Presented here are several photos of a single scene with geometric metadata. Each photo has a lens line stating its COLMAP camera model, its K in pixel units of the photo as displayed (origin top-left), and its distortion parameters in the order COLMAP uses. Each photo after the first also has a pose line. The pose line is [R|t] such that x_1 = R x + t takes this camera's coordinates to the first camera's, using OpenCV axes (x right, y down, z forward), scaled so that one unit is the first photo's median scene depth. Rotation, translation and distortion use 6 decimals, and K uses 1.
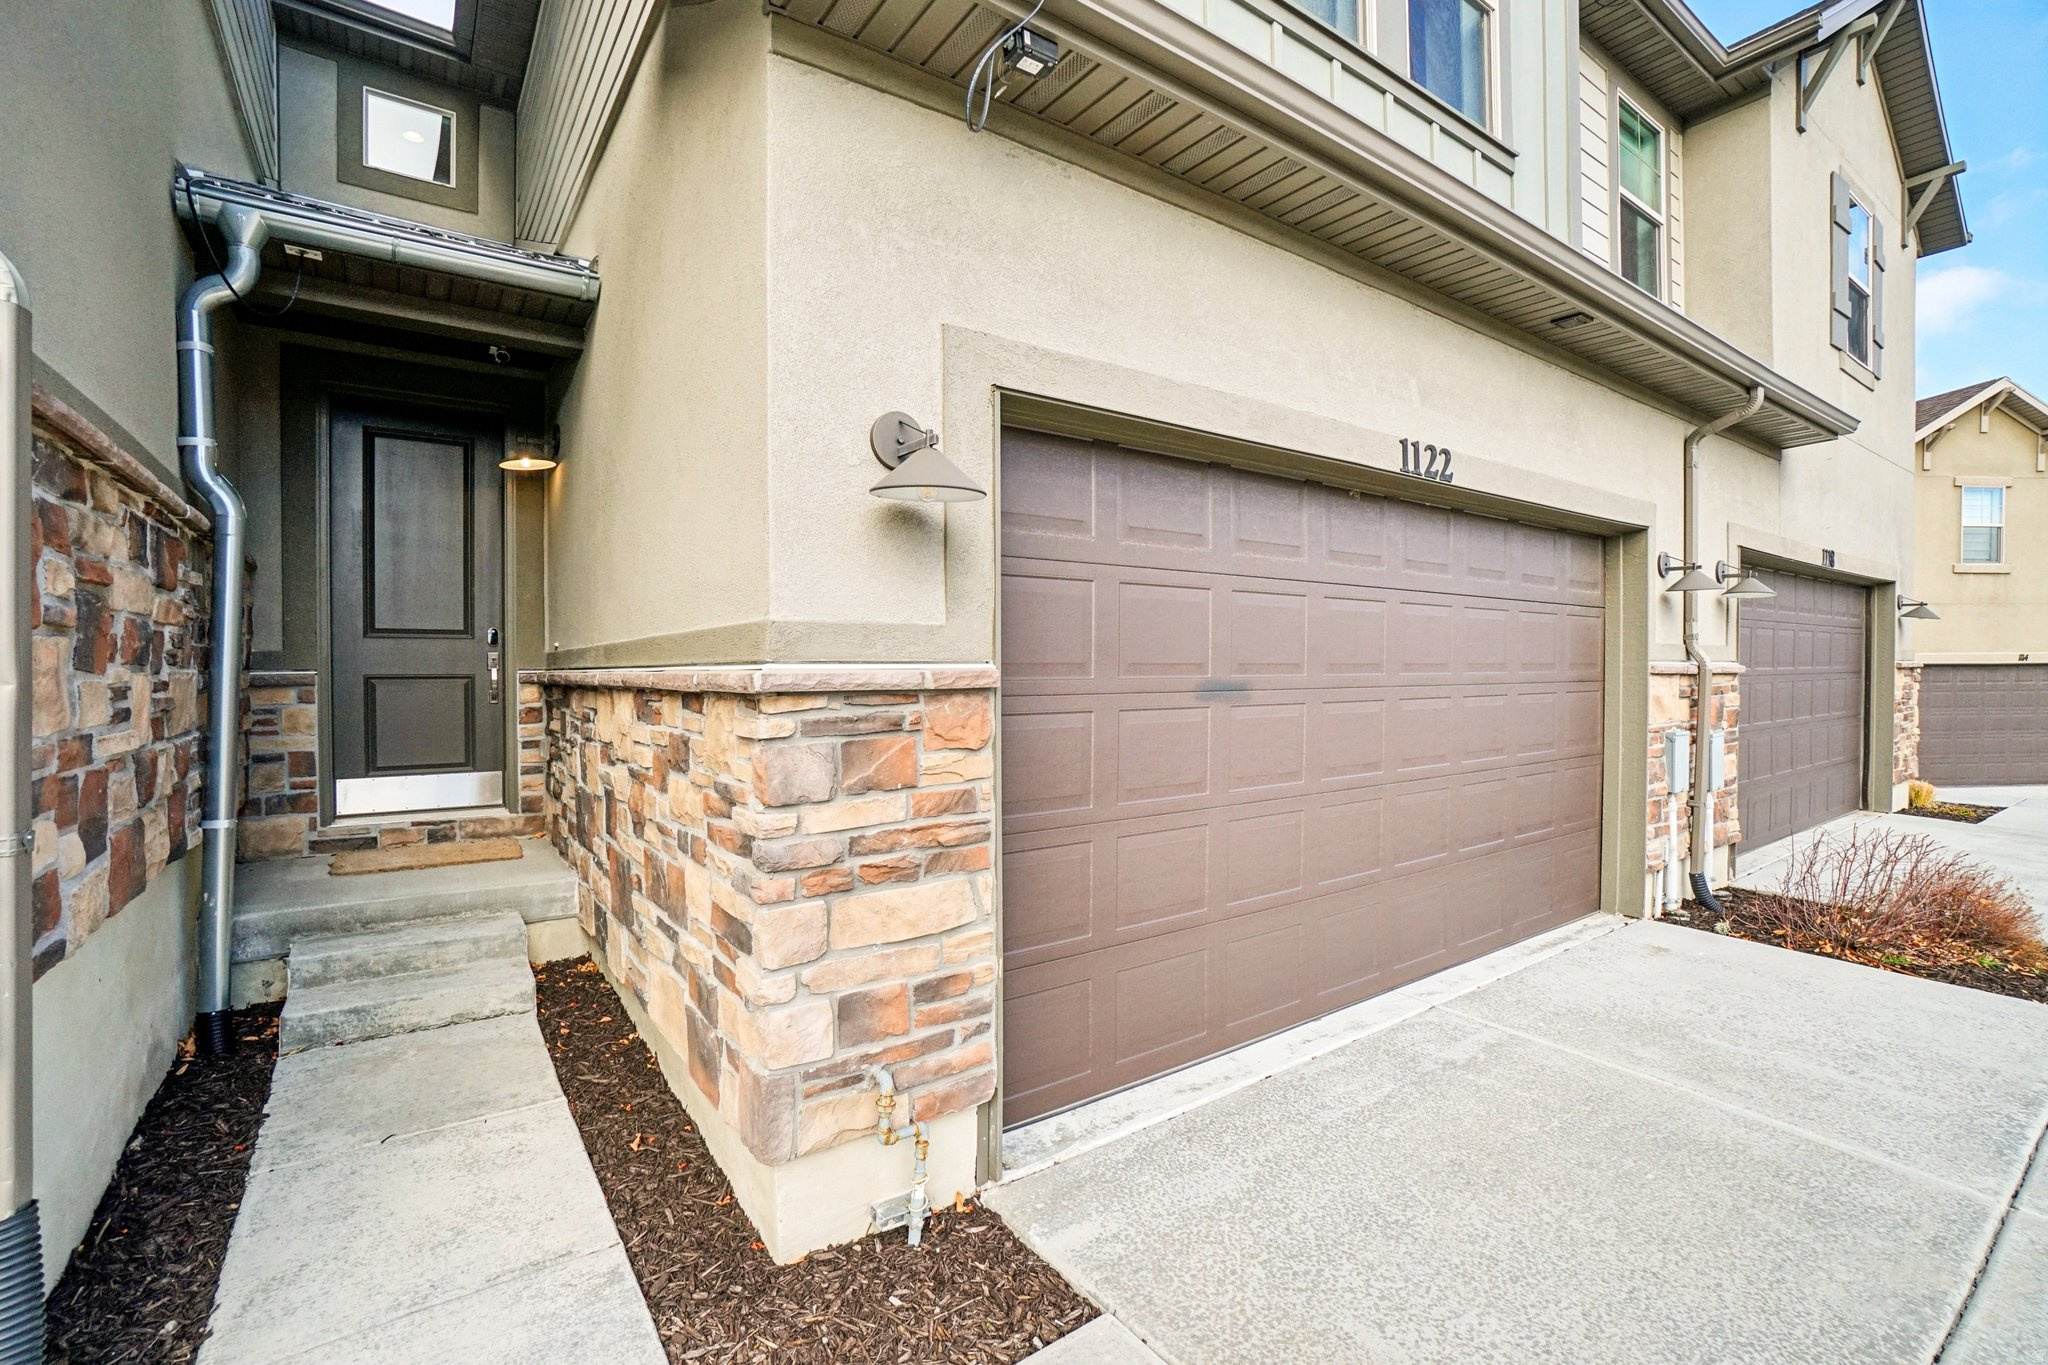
lens RADIAL K [[905.9, 0, 1004.1], [0, 905.9, 669.4], [0, 0, 1]] dist [-0.062999, 0.023620]
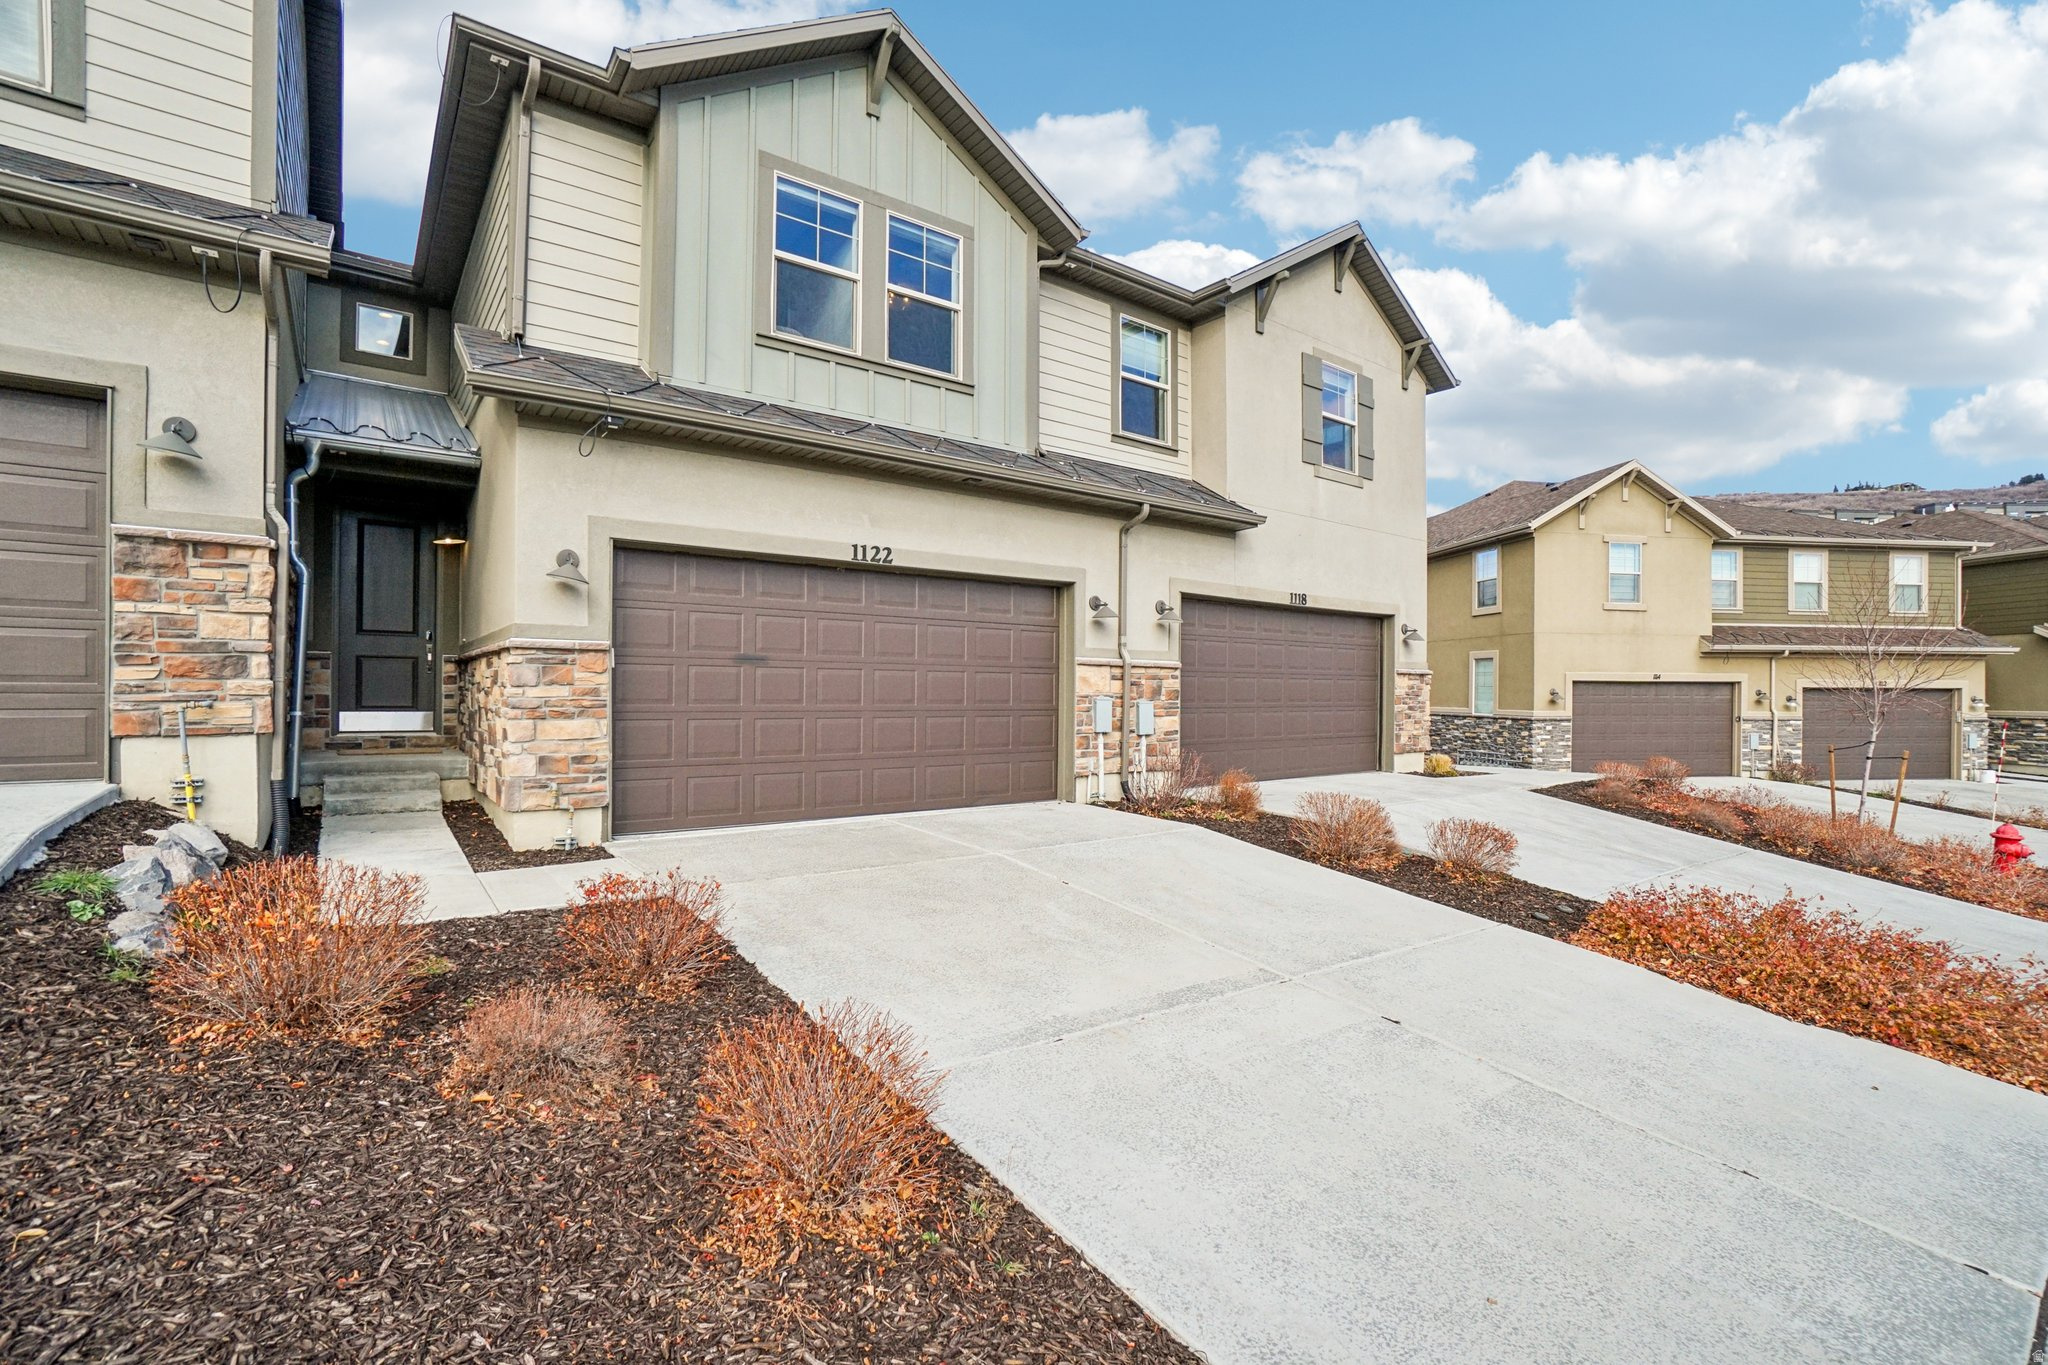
lens RADIAL K [[906.4, 0, 1002.9], [0, 906.4, 683.4], [0, 0, 1]] dist [-0.060949, 0.023102]
pose [[0.999321, 0.011958, 0.034849, 0.582975], [-0.011592, 0.999876, -0.010681, 0.073197], [-0.034973, 0.010270, 0.999335, -0.926693]]
